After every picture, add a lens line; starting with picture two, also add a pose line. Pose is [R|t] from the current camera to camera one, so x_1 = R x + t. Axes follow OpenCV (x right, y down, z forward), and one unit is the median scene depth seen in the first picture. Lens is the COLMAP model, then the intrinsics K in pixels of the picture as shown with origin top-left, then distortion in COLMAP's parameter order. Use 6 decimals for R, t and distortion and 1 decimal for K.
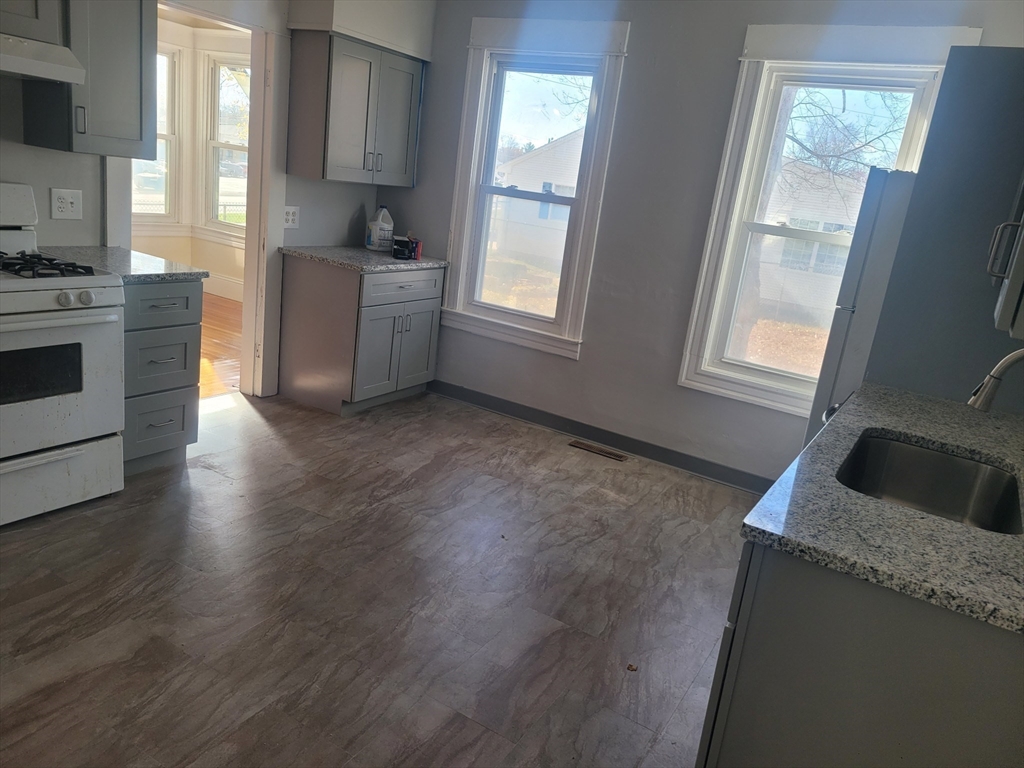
lens RADIAL K [[786.1, 0, 517.0], [0, 786.1, 390.0], [0, 0, 1]] dist [0.036477, 0.002471]
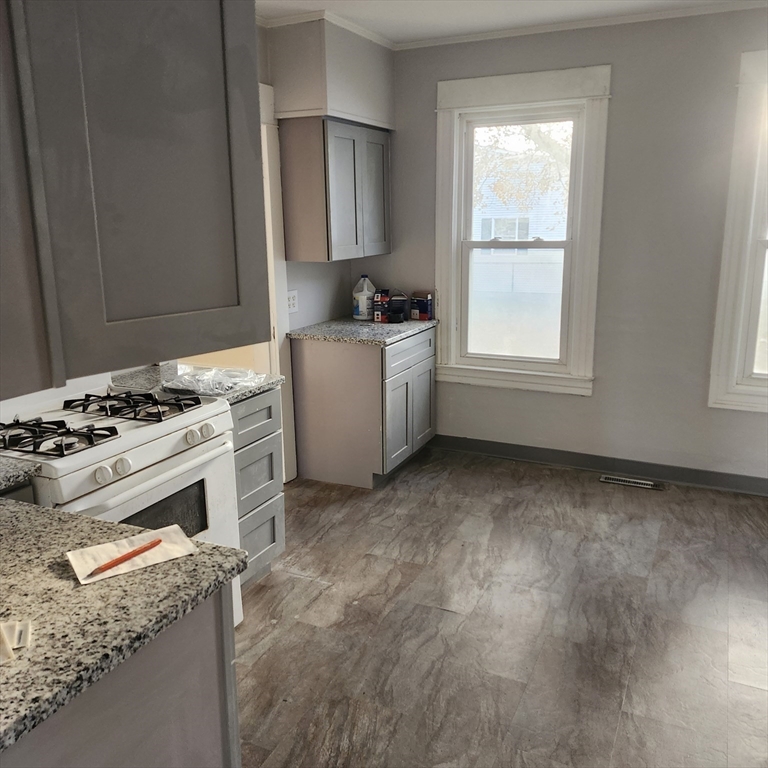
lens RADIAL K [[720.4, 0, 380.1], [0, 720.4, 382.5], [0, 0, 1]] dist [0.073275, 0.000000]
pose [[0.985900, -0.157382, 0.056849, -0.258774], [0.159007, 0.986954, -0.025263, -0.080641], [-0.052131, 0.033946, 0.998063, 0.084155]]
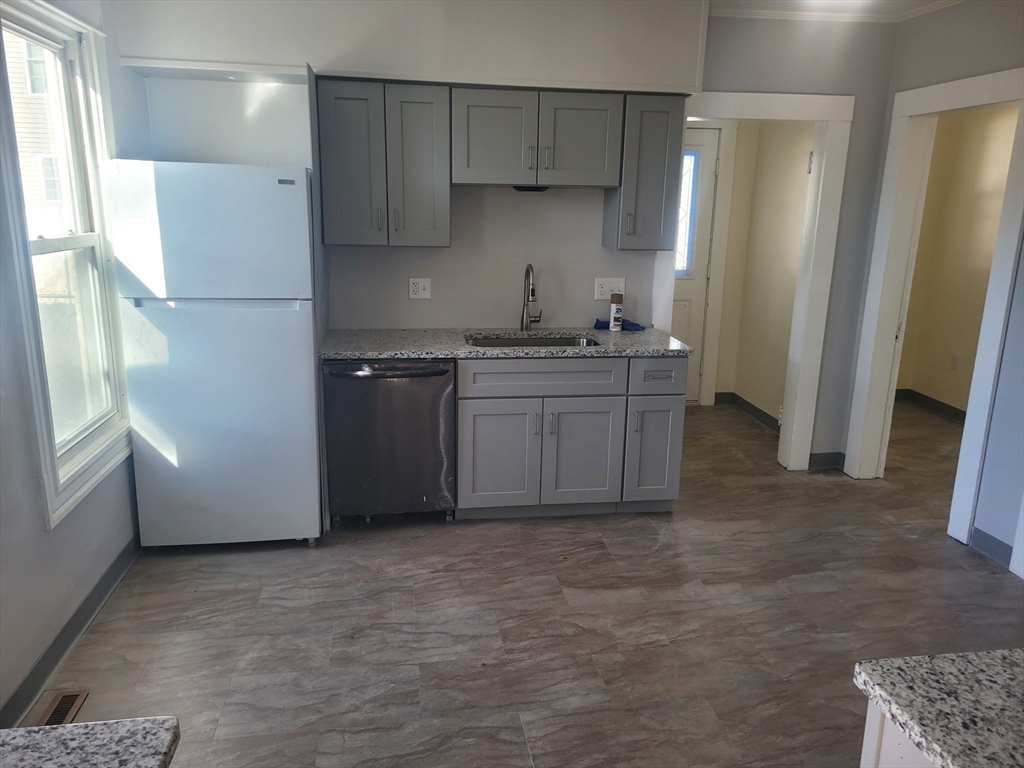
lens RADIAL K [[786.1, 0, 509.1], [0, 786.1, 386.0], [0, 0, 1]] dist [0.036477, 0.002471]
pose [[-0.641979, -0.313903, 0.699520, -0.401872], [0.103072, 0.868737, 0.484430, -0.355634], [-0.759763, 0.383095, -0.525356, 1.010416]]
